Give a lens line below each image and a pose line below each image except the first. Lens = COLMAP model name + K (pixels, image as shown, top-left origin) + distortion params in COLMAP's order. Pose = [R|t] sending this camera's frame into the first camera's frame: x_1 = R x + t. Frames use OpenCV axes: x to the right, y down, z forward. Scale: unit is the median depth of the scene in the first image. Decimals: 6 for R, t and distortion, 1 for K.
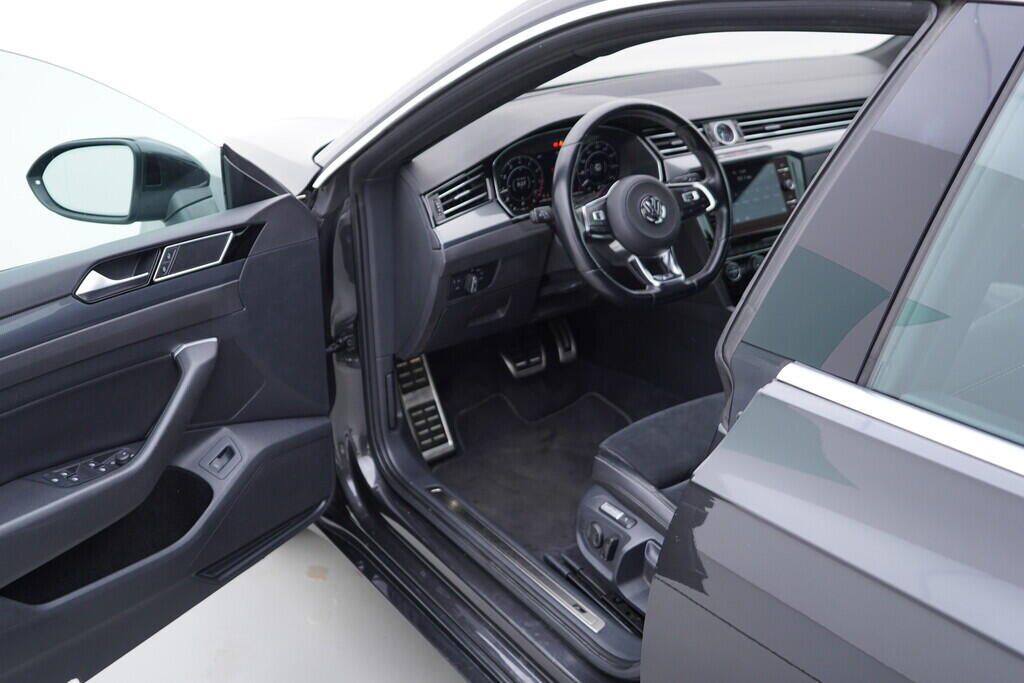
lens RADIAL K [[1049.9, 0, 507.1], [0, 1049.9, 338.5], [0, 0, 1]] dist [0.009270, 0.000000]
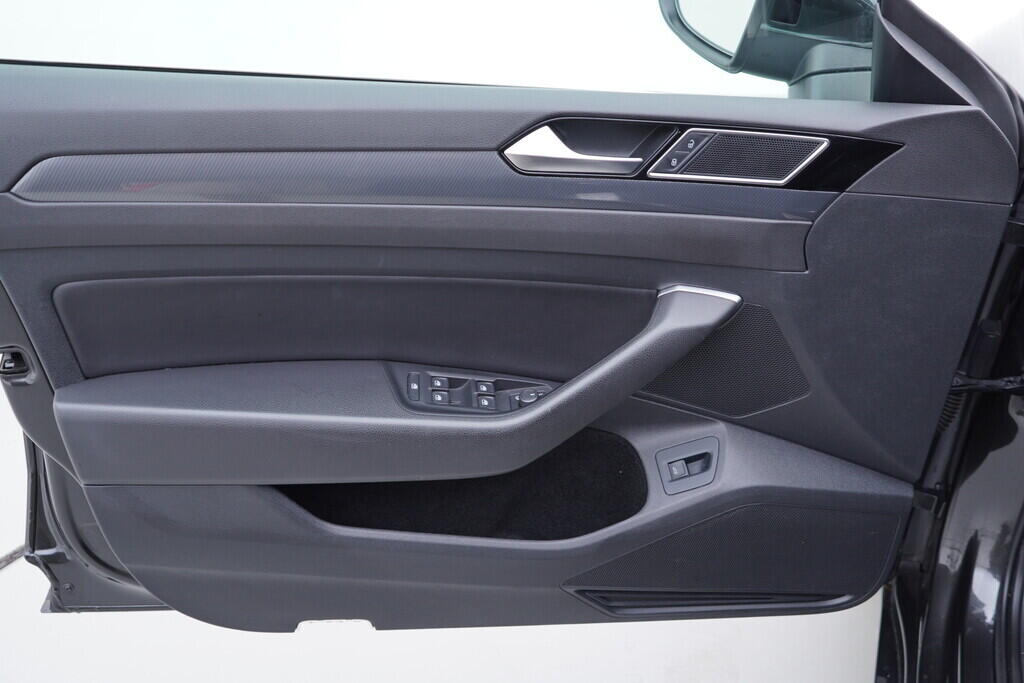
lens RADIAL K [[1049.9, 0, 513.3], [0, 1049.9, 339.8], [0, 0, 1]] dist [0.009270, 0.000000]
pose [[0.579412, 0.467377, -0.667713, 0.064005], [-0.343304, 0.882976, 0.320150, -0.128646], [0.739205, 0.043730, 0.672059, 0.502045]]
